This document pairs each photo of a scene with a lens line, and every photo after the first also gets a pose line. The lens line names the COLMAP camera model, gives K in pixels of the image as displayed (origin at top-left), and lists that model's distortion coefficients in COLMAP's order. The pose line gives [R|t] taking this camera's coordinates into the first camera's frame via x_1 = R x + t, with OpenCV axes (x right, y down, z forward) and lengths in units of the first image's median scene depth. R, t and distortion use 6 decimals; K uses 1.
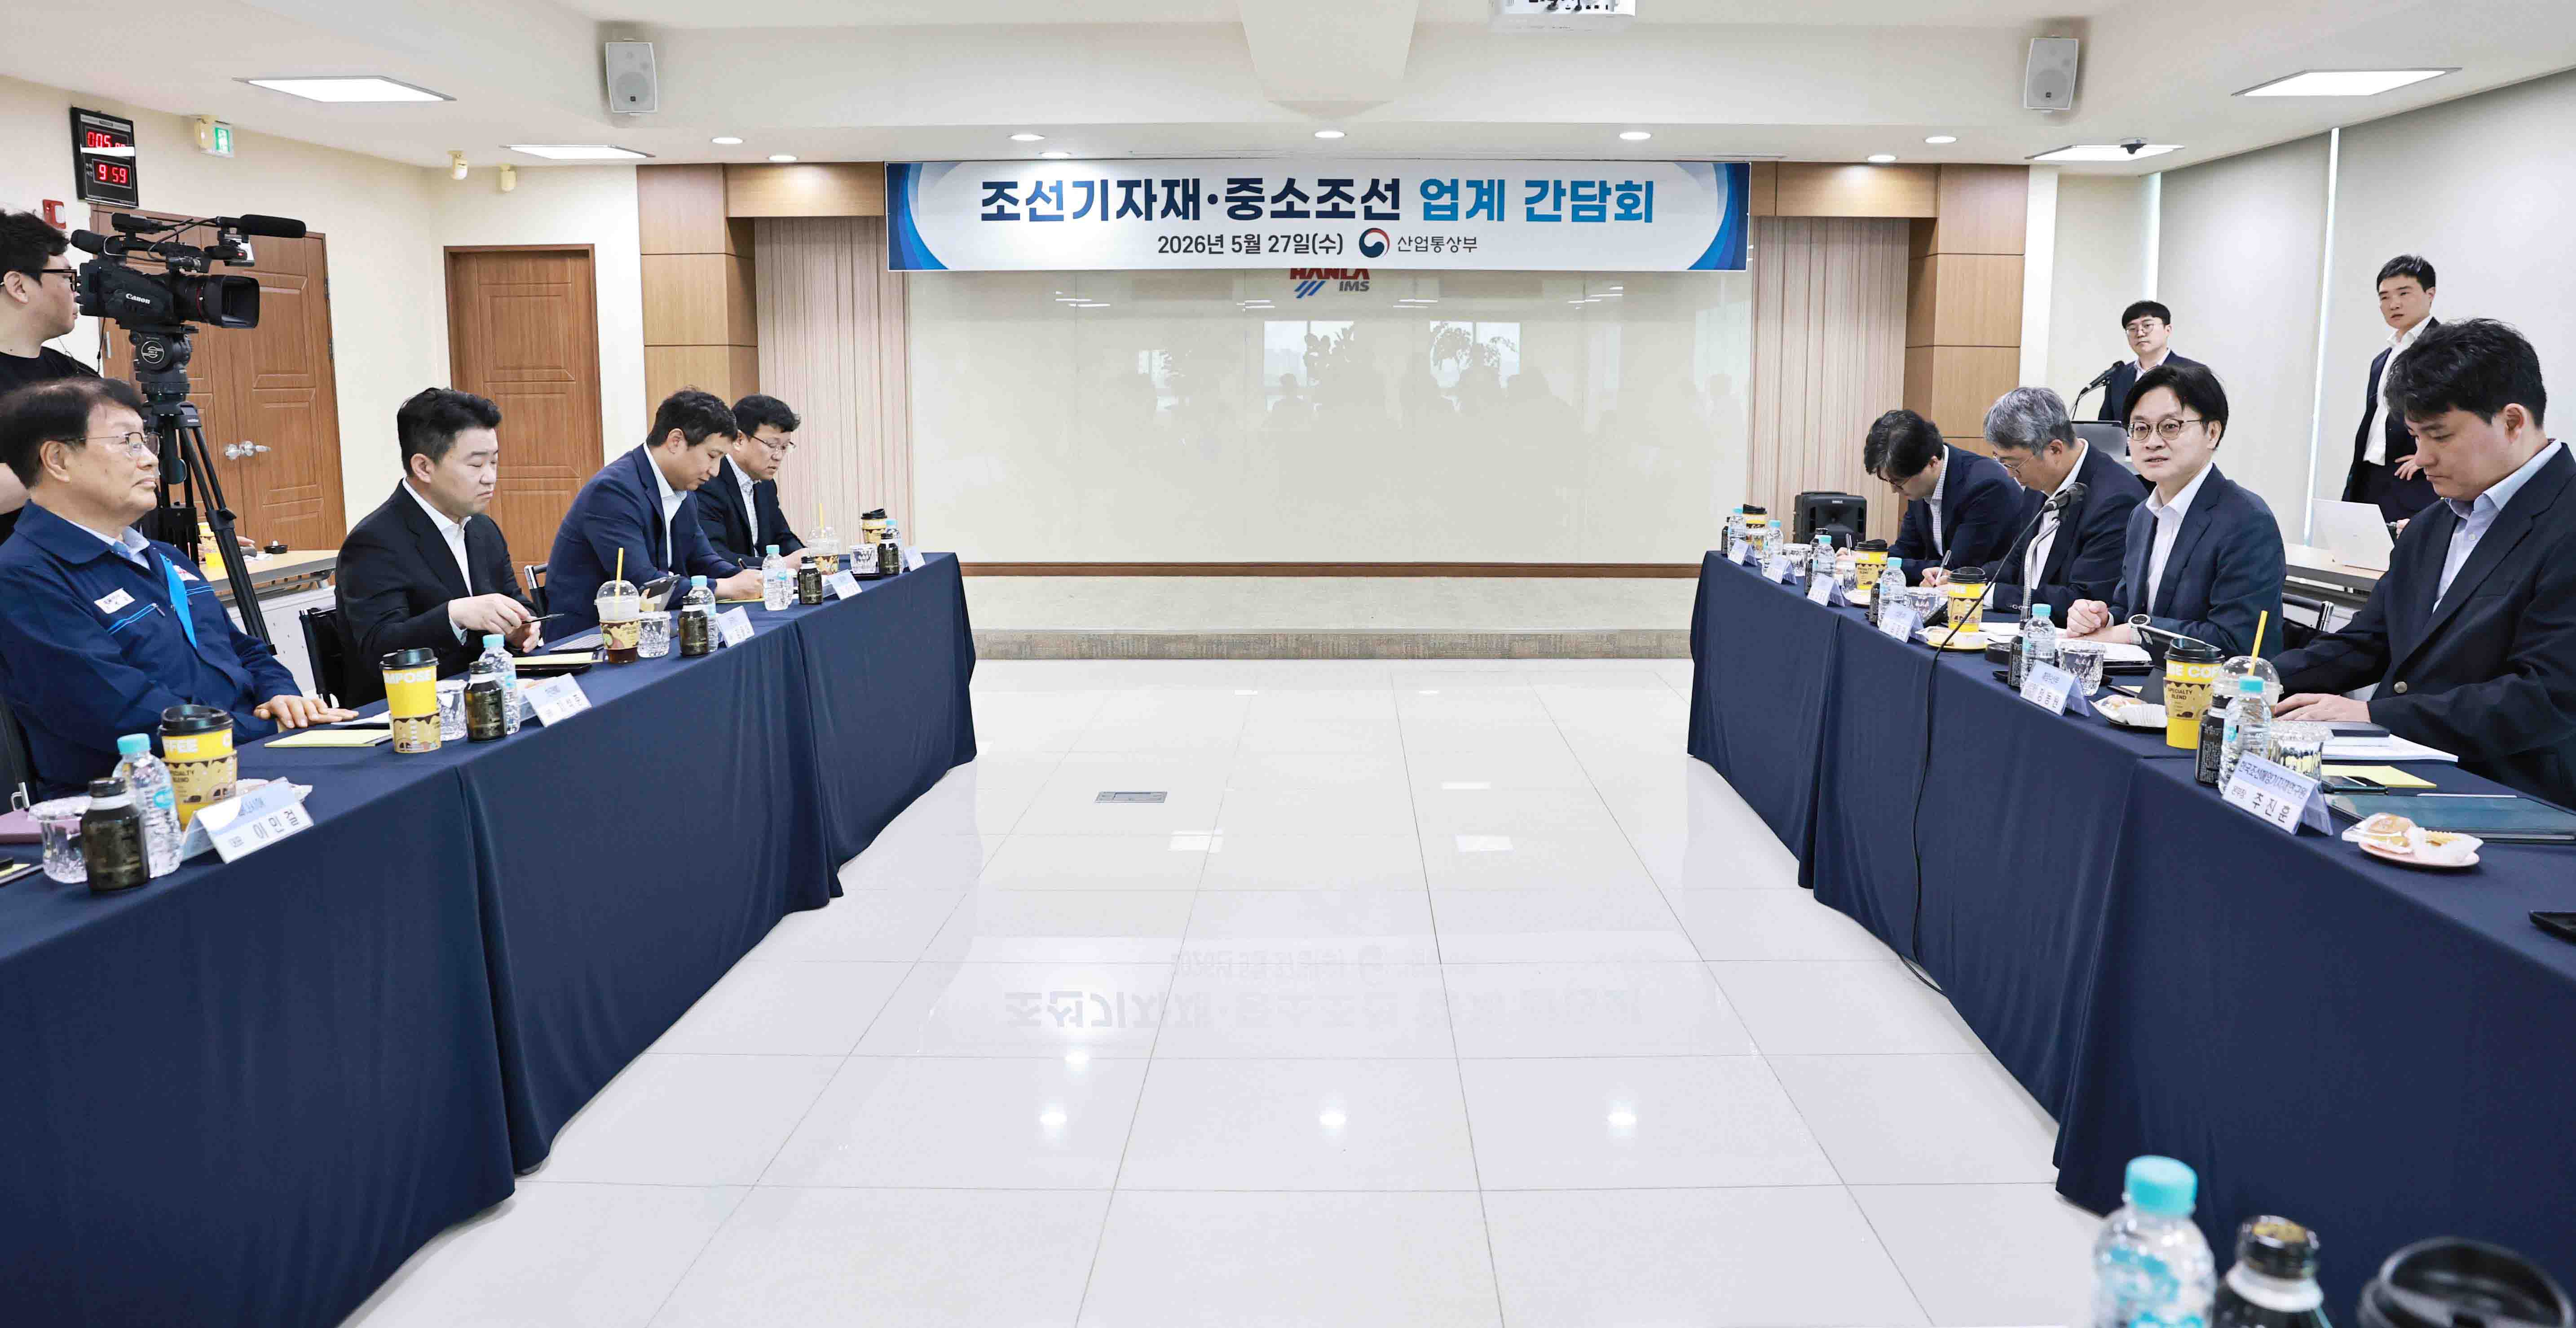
lens RADIAL K [[1835.6, 0, 1288.7], [0, 1835.6, 636.6], [0, 0, 1]] dist [-0.133401, 0.144674]
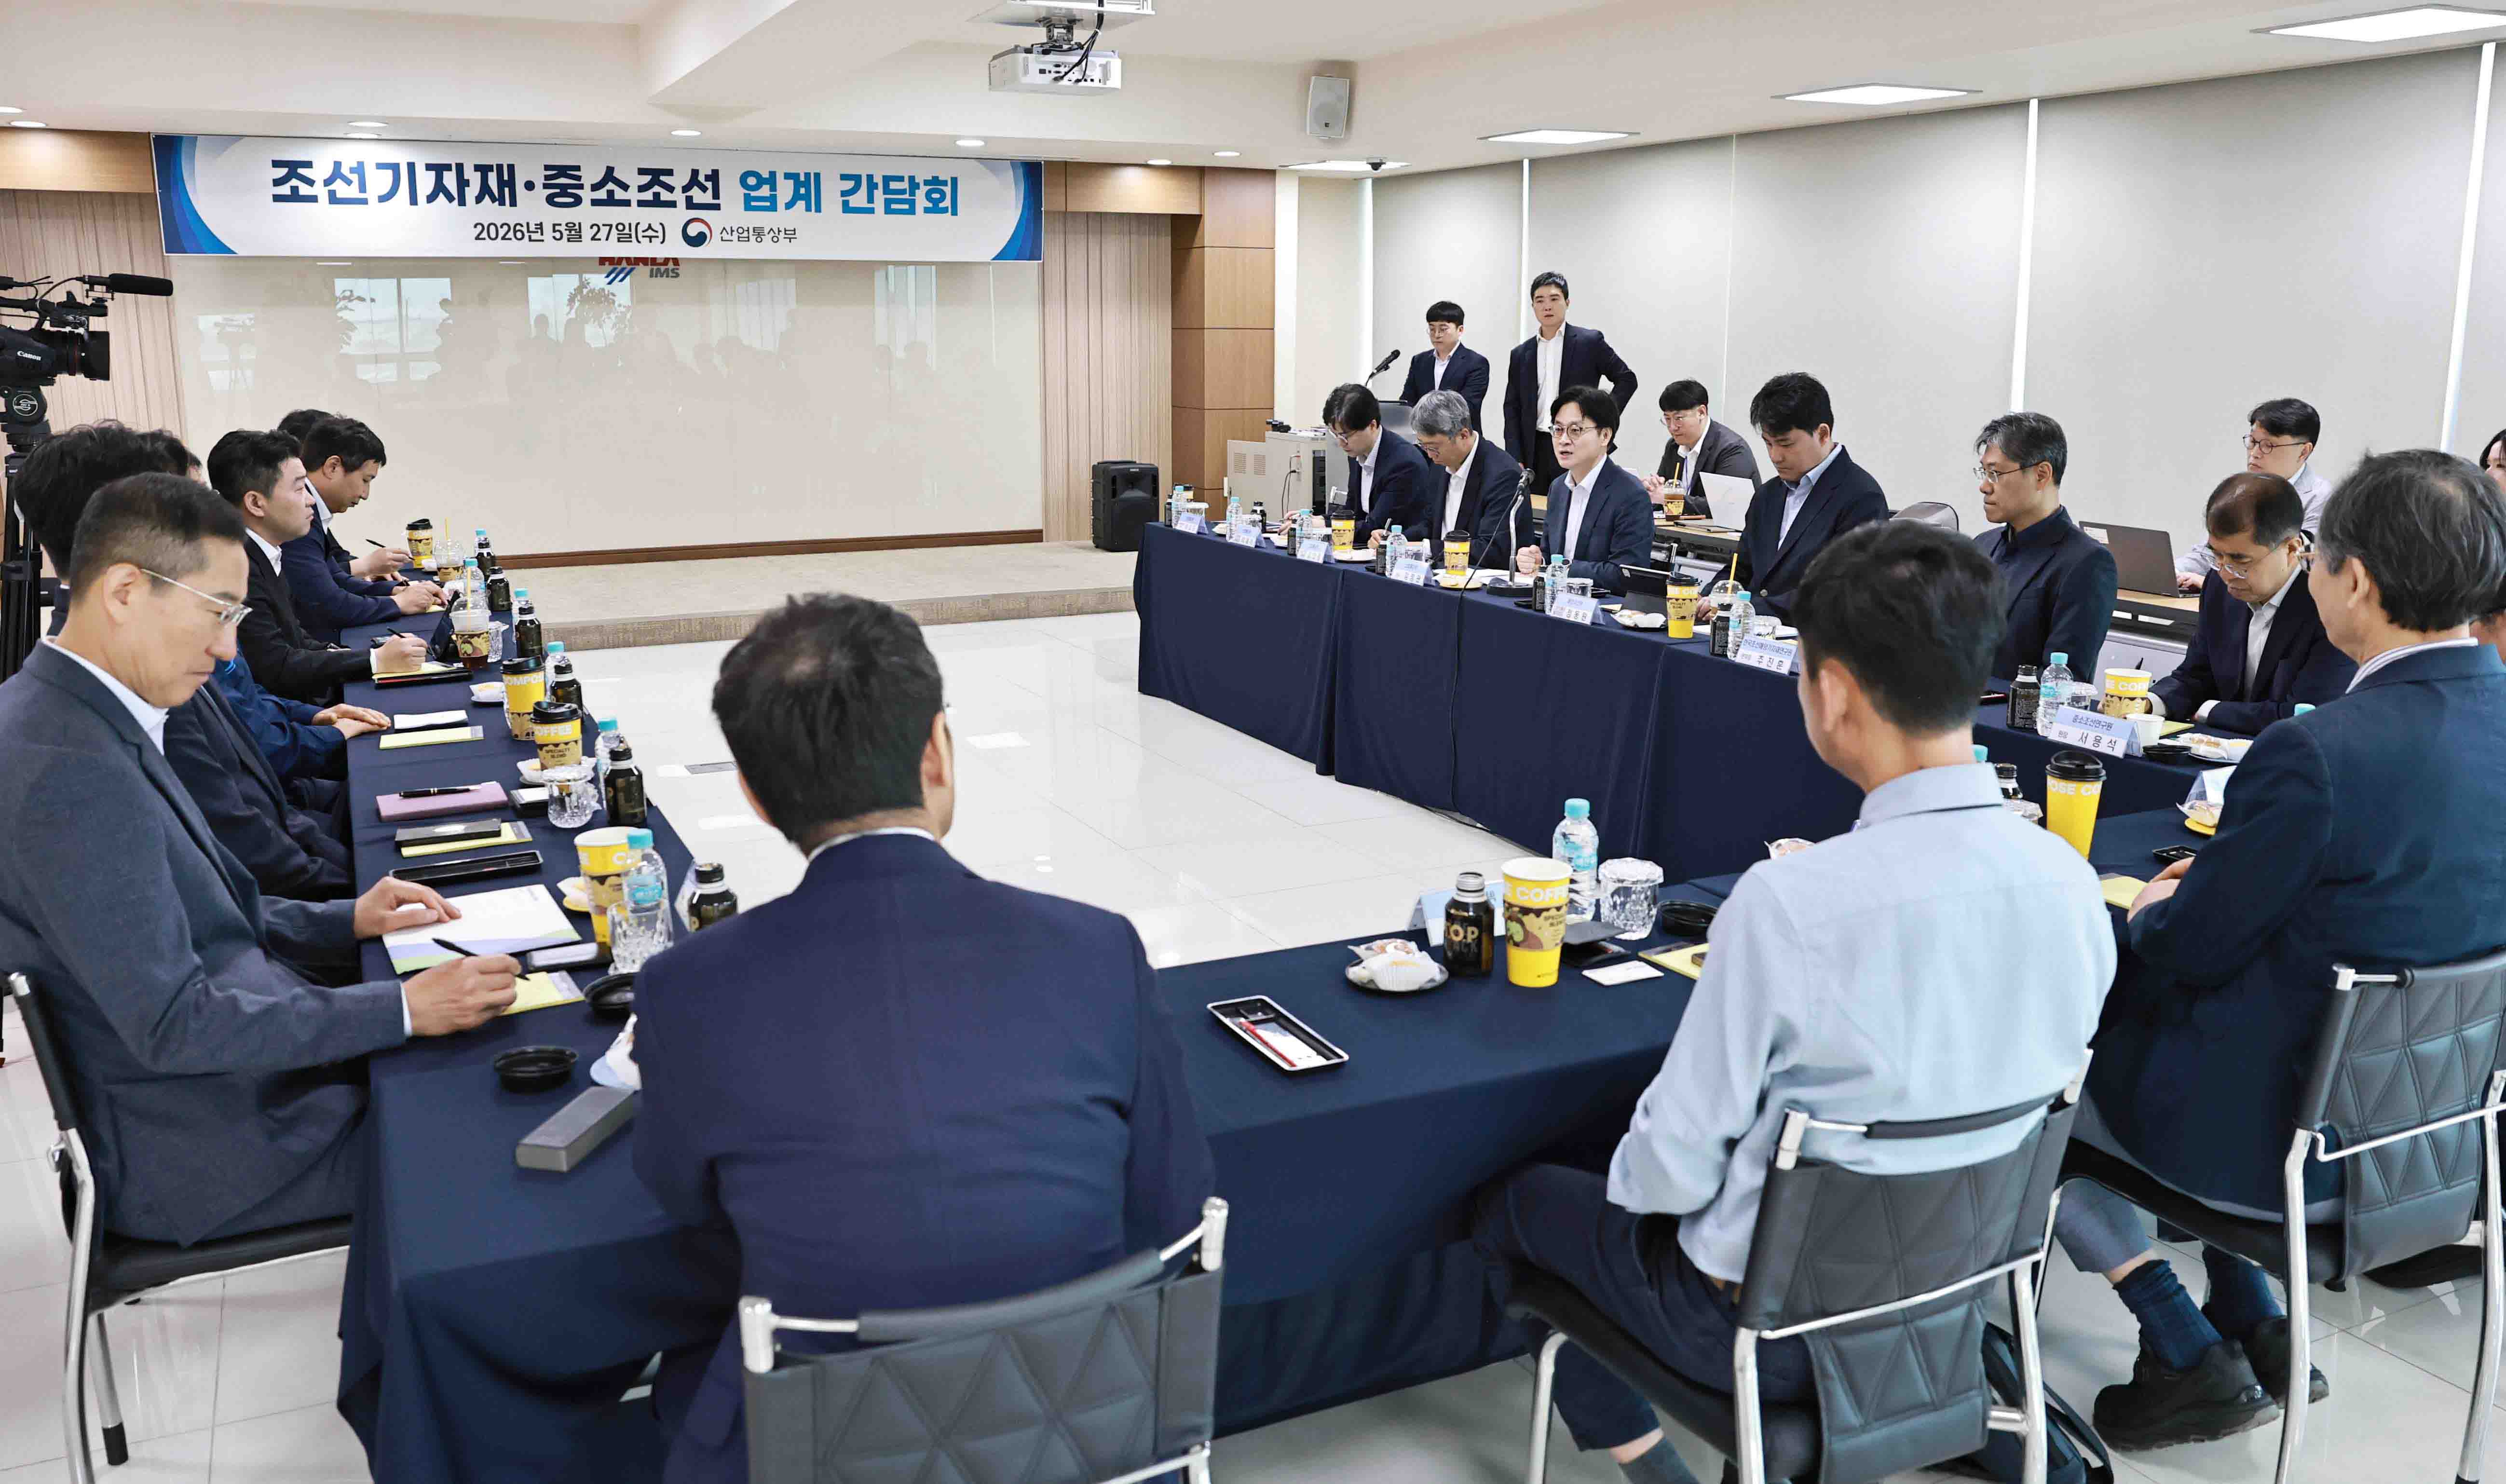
lens RADIAL K [[1959.5, 0, 1253.0], [0, 1959.5, 742.0], [0, 0, 1]] dist [-0.086698, 0.074177]
pose [[0.890568, -0.094030, 0.445024, -0.186369], [0.061808, 0.994341, 0.086409, -0.006322], [-0.450631, -0.049448, 0.891340, -0.123210]]
